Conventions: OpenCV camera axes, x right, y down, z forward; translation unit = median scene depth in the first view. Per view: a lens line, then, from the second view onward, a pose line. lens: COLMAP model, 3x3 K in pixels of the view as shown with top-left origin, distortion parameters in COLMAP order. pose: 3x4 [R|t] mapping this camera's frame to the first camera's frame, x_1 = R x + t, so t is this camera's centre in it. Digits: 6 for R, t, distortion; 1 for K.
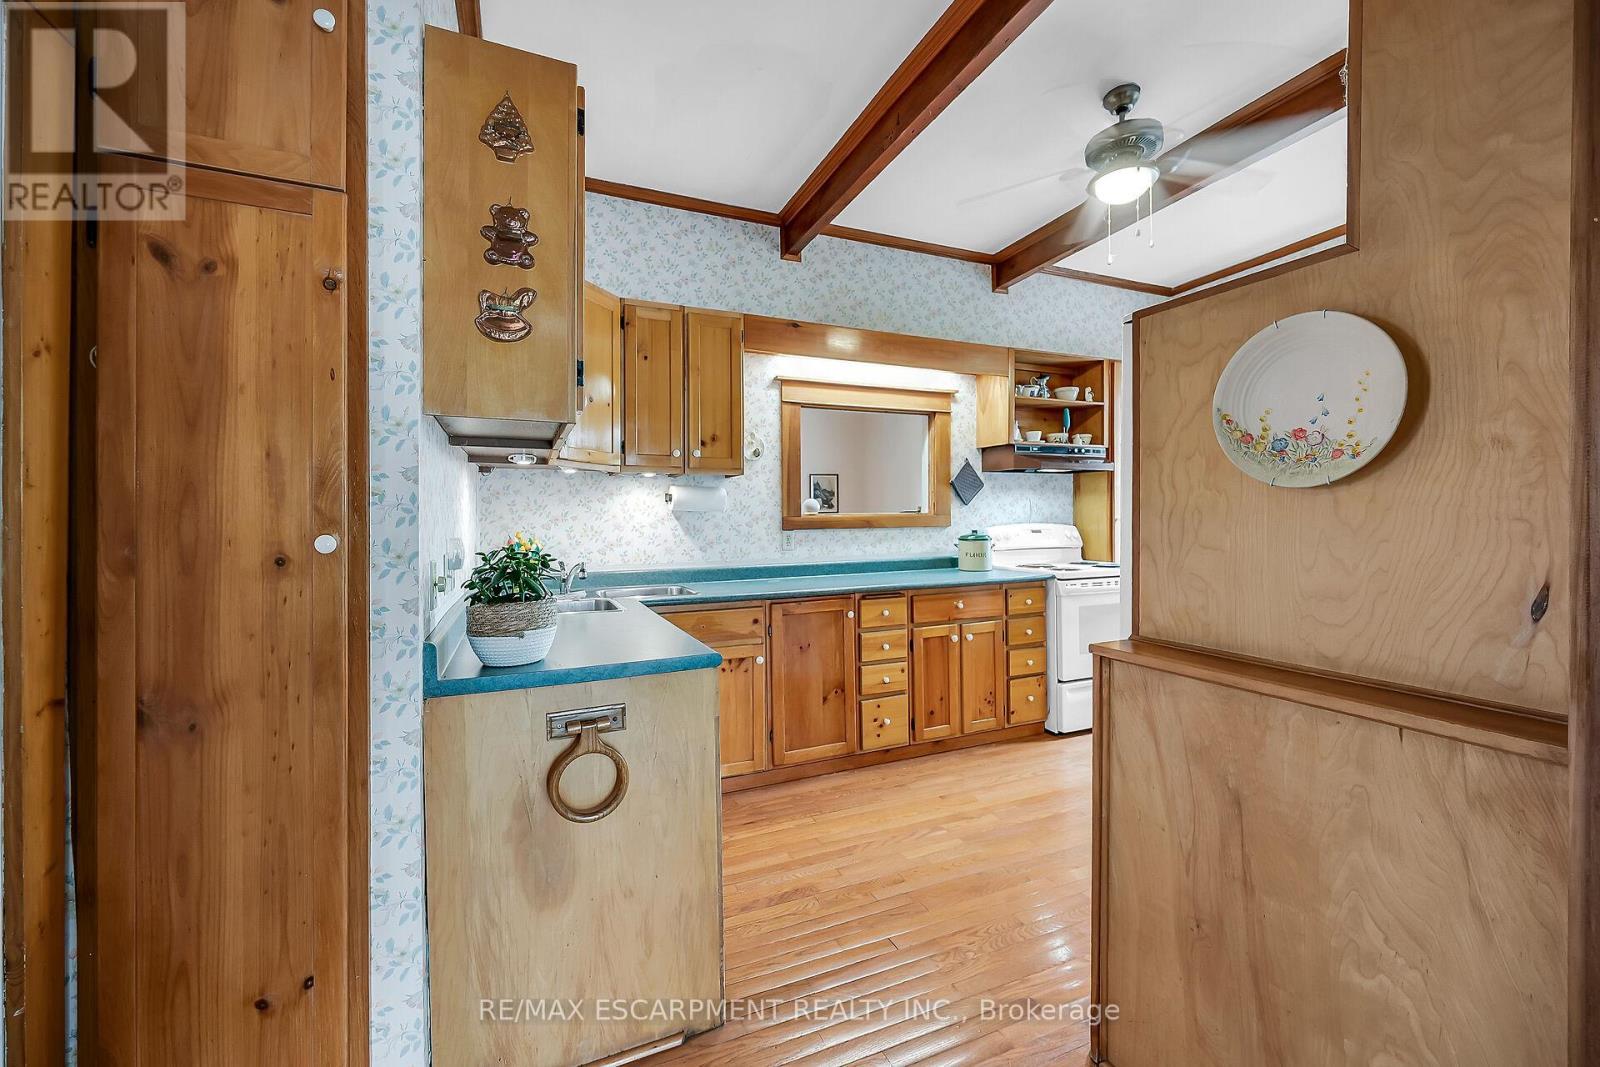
lens RADIAL K [[661.7, 0, 797.2], [0, 661.7, 513.0], [0, 0, 1]] dist [-0.000452, -0.000009]
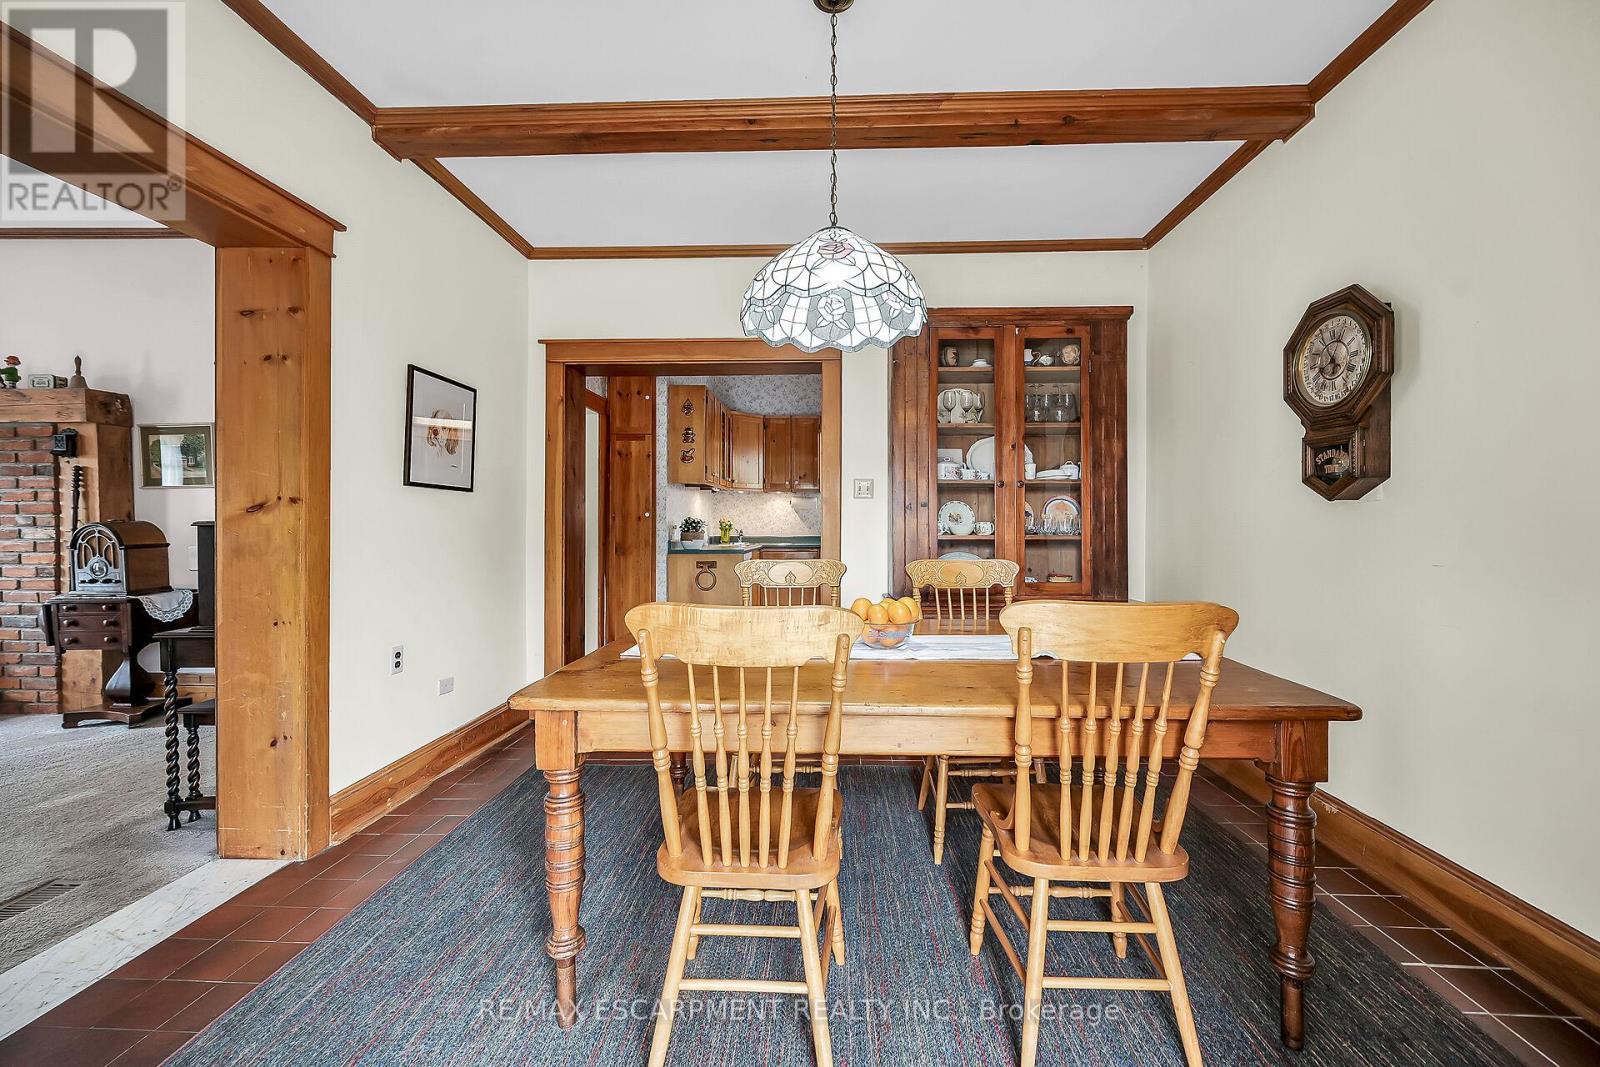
lens RADIAL K [[661.7, 0, 797.2], [0, 661.7, 513.0], [0, 0, 1]] dist [-0.000452, -0.000009]
pose [[0.896719, 0.004461, -0.442577, 0.460514], [-0.005439, 0.999985, -0.000940, 0.007599], [0.442566, 0.003250, 0.896730, -0.542449]]
